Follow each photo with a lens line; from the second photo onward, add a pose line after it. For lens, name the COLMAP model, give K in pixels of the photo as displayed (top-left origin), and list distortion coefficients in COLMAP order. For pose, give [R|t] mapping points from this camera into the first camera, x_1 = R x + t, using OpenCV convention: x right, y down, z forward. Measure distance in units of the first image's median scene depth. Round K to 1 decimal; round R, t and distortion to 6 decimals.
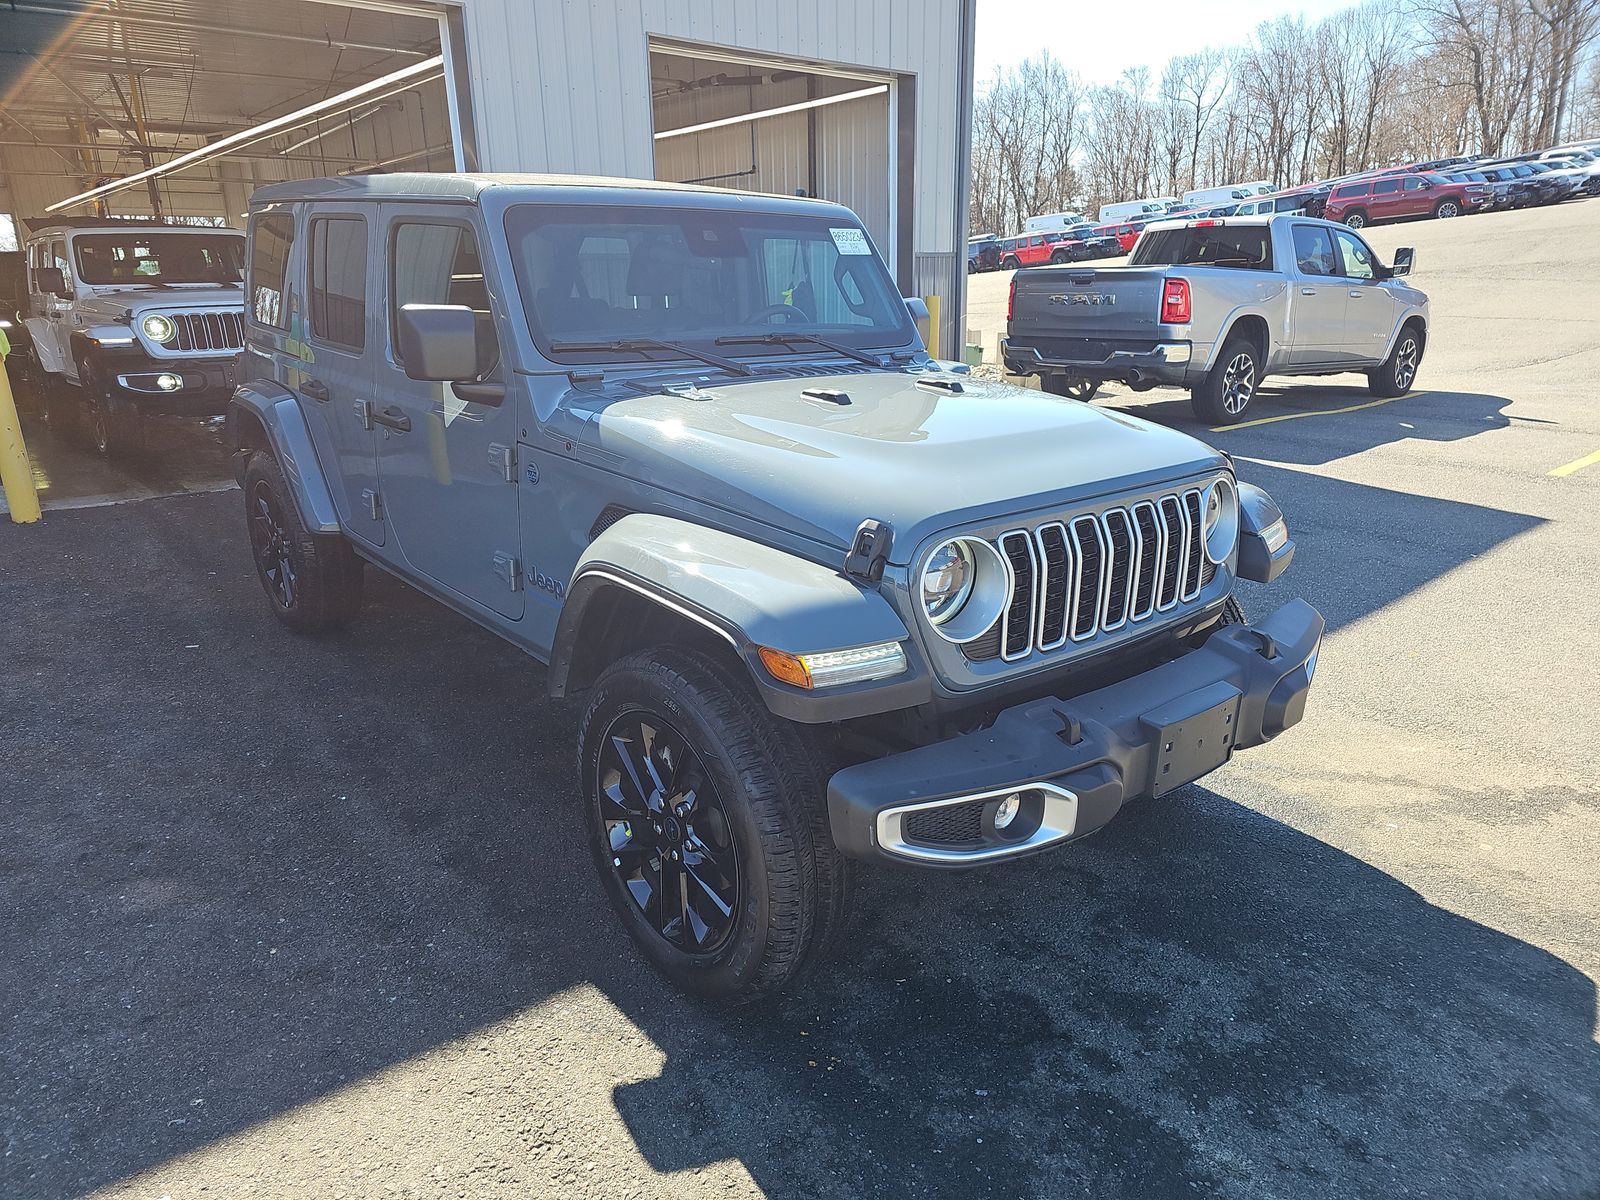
lens RADIAL K [[1063.9, 0, 800.0], [0, 1063.9, 600.0], [0, 0, 1]] dist [-0.000355, -0.001710]
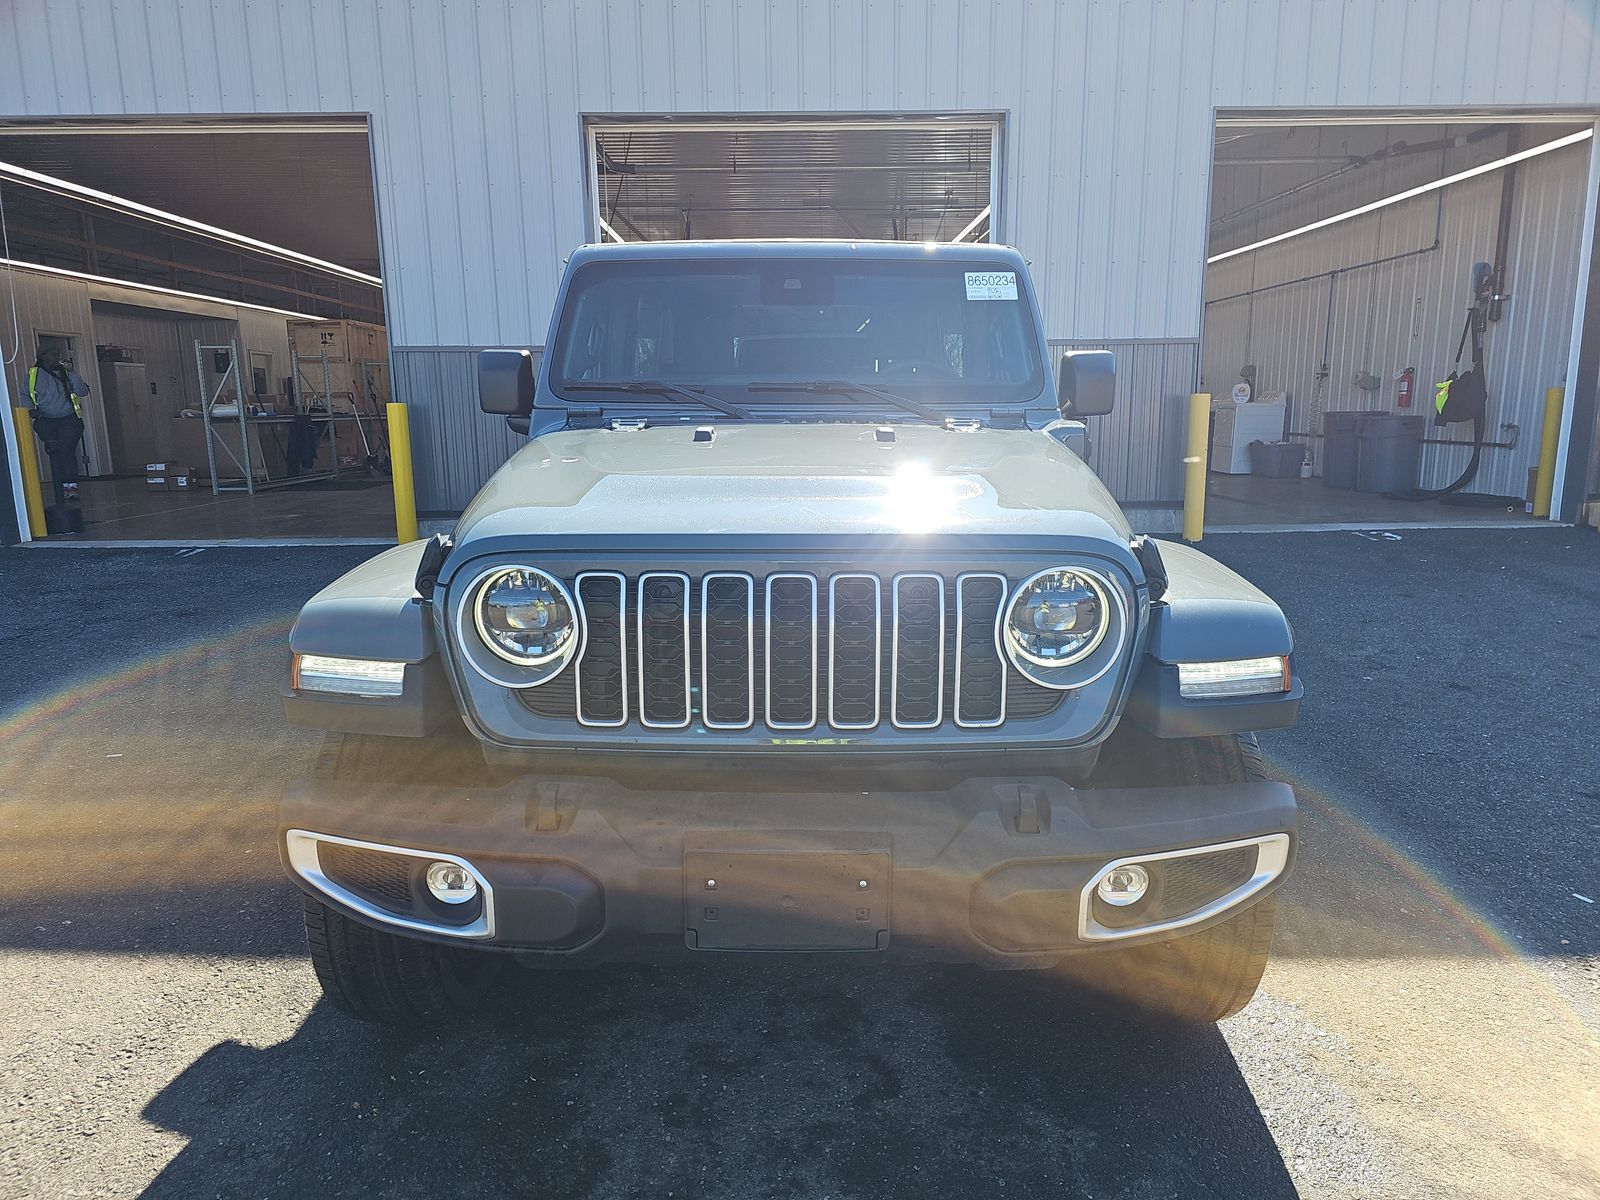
lens RADIAL K [[1048.5, 0, 800.0], [0, 1048.5, 600.0], [0, 0, 1]] dist [0.004313, 0.002142]
pose [[0.766985, 0.122716, -0.629821, 0.671922], [-0.181557, 0.982935, -0.029579, -0.036835], [0.615443, 0.137035, 0.776177, 0.364389]]
